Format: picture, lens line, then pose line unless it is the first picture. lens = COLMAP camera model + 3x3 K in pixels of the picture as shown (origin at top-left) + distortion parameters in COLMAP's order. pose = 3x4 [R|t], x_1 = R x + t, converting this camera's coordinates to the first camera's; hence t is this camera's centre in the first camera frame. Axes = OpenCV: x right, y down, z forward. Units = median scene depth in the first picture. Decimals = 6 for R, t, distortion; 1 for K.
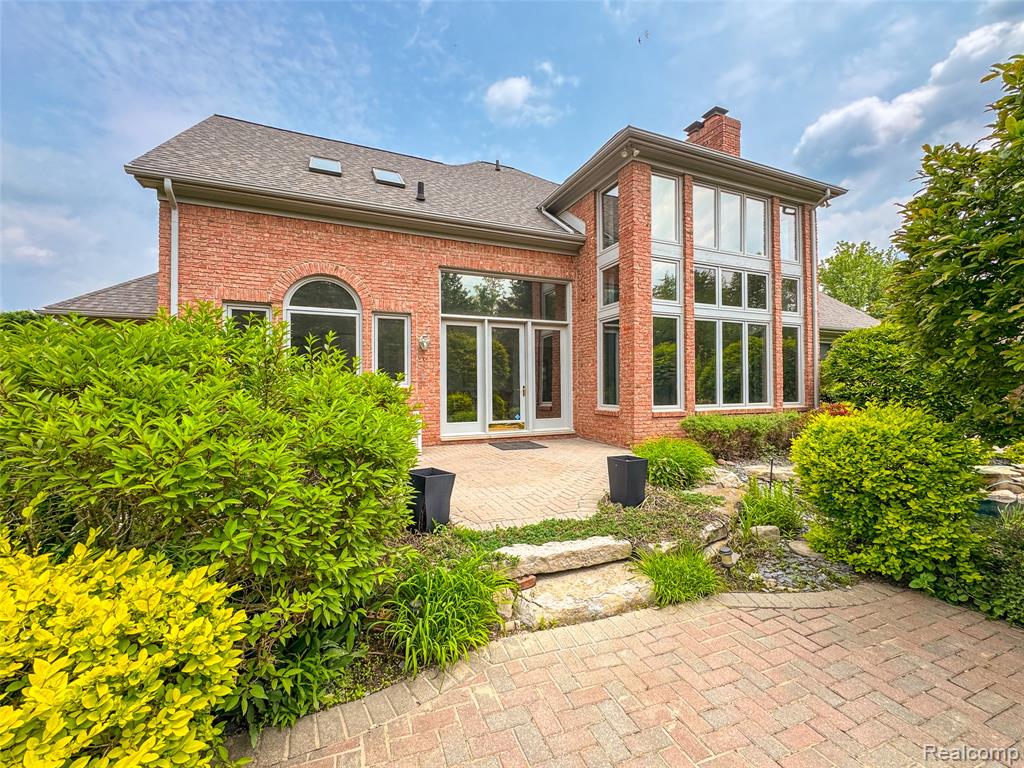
lens RADIAL K [[420.6, 0, 514.9], [0, 420.6, 386.8], [0, 0, 1]] dist [-0.008240, 0.000372]
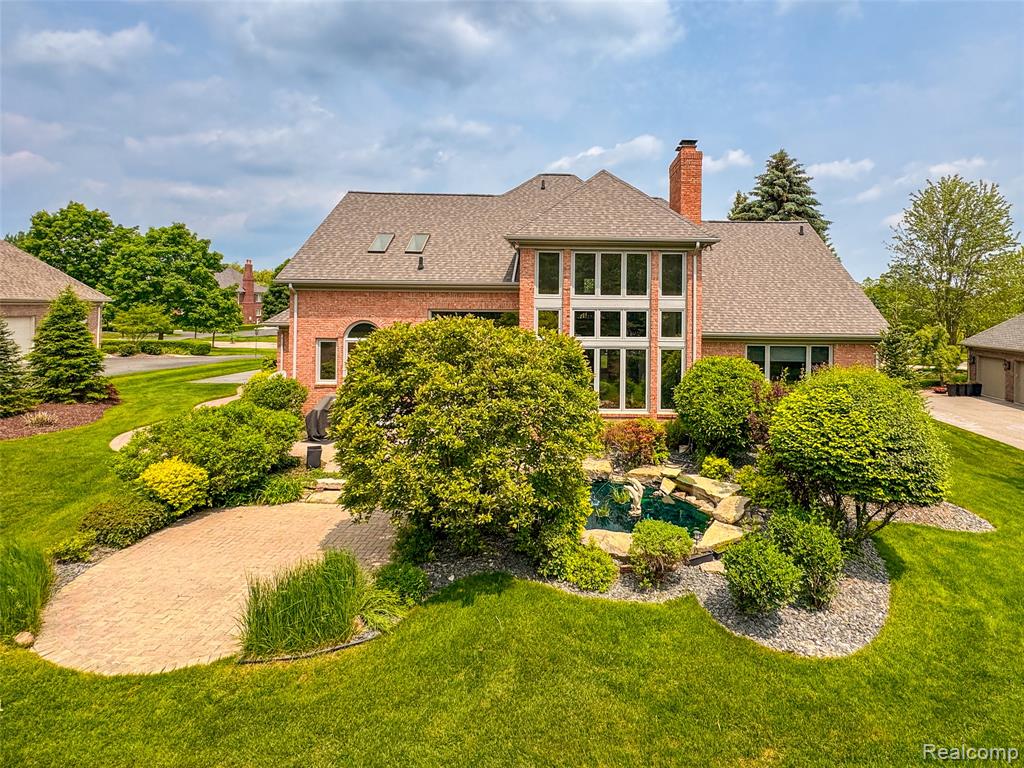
lens RADIAL K [[505.8, 0, 579.2], [0, 505.8, 304.0], [0, 0, 1]] dist [0.002906, 0.000180]
pose [[0.930528, 0.012087, -0.366021, 1.912966], [-0.008847, 0.999905, 0.010527, -0.588178], [0.366113, -0.006558, 0.930547, -1.094855]]
